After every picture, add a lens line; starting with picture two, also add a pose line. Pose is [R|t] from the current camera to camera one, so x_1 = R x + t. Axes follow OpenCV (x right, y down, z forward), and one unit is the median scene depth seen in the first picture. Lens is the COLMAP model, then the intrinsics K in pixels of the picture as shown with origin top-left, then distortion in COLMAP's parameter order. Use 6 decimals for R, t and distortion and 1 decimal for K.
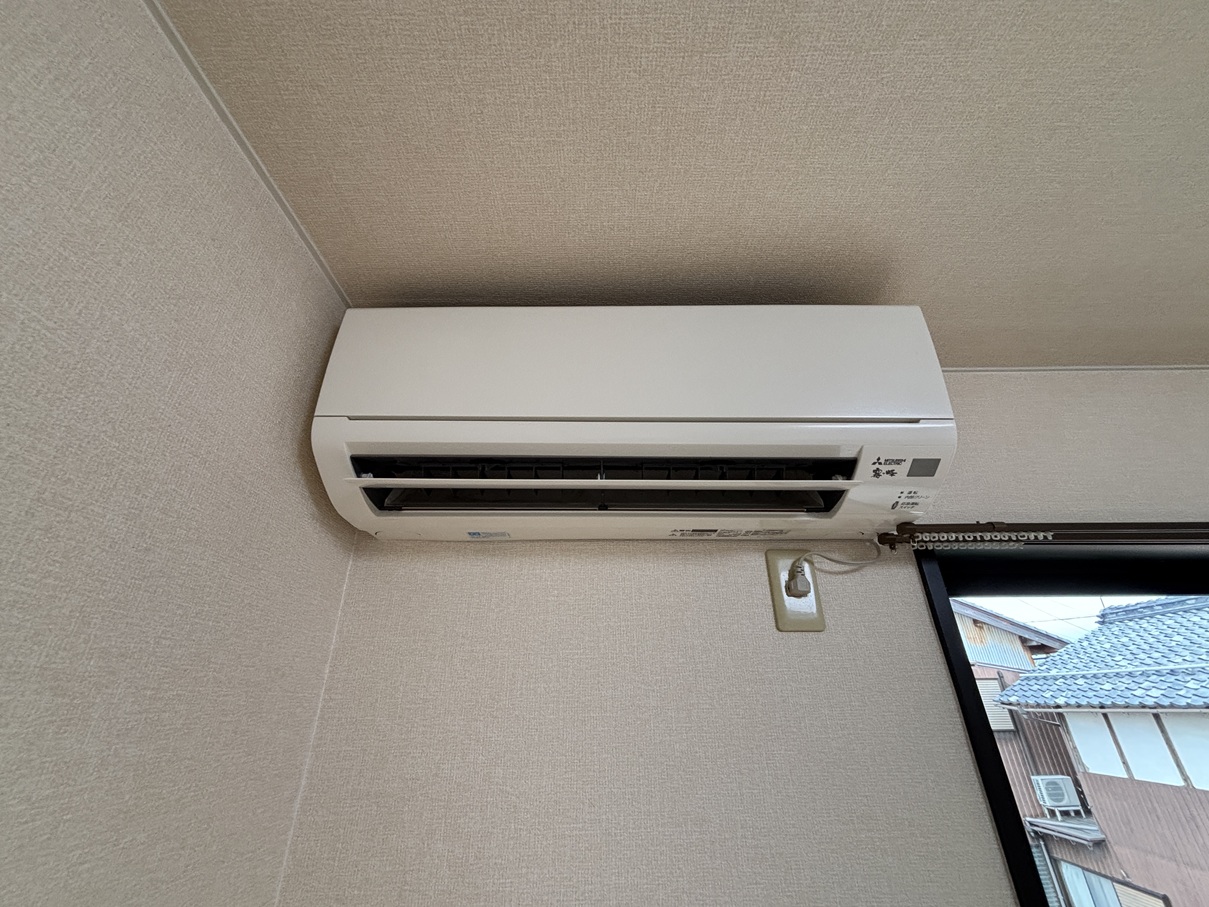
lens RADIAL K [[486.7, 0, 602.1], [0, 486.7, 450.1], [0, 0, 1]] dist [0.000239, -0.000047]
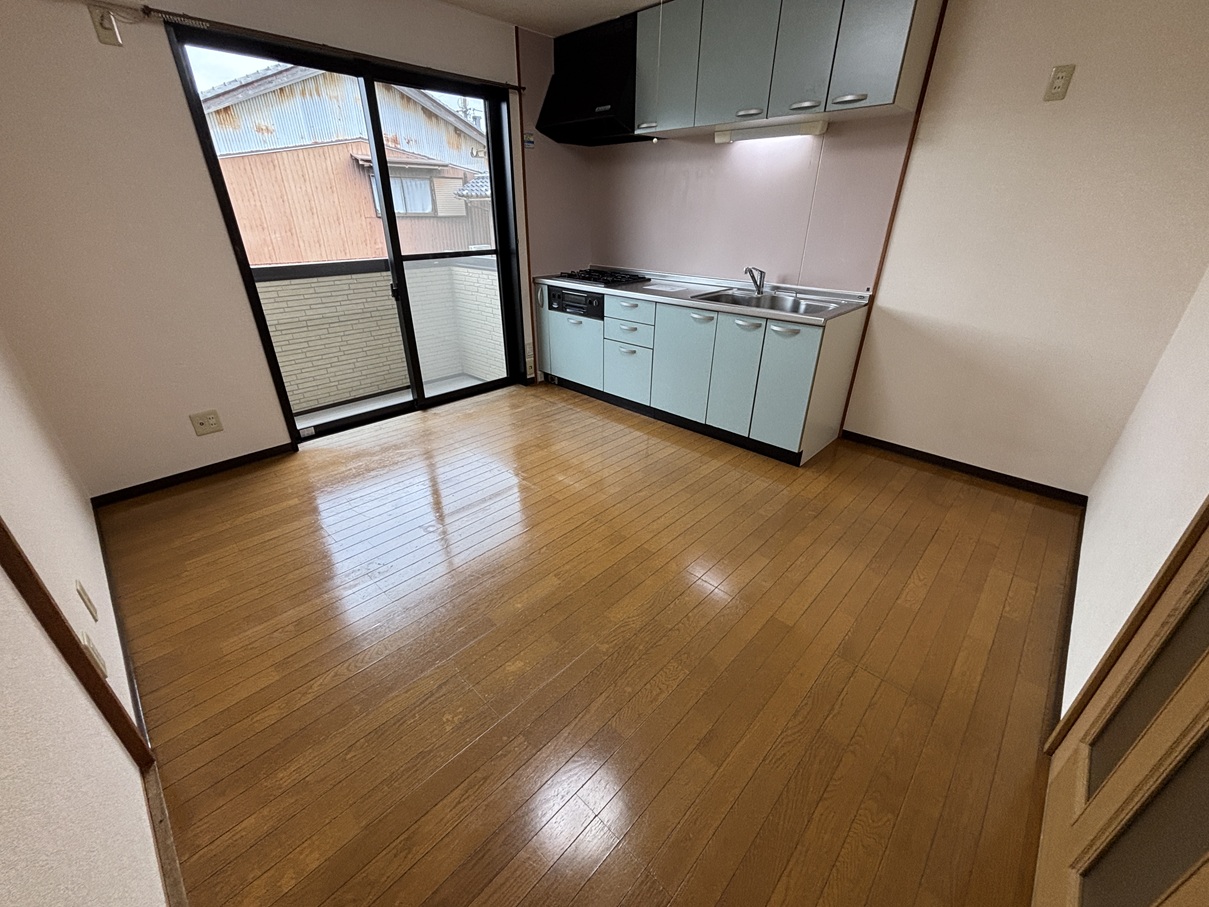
lens RADIAL K [[486.7, 0, 604.2], [0, 486.7, 451.6], [0, 0, 1]] dist [0.000239, -0.000047]
pose [[0.693472, -0.310314, 0.650233, -0.010333], [-0.335976, 0.659081, 0.672854, -0.068777], [-0.637352, -0.685068, 0.352796, -0.252928]]
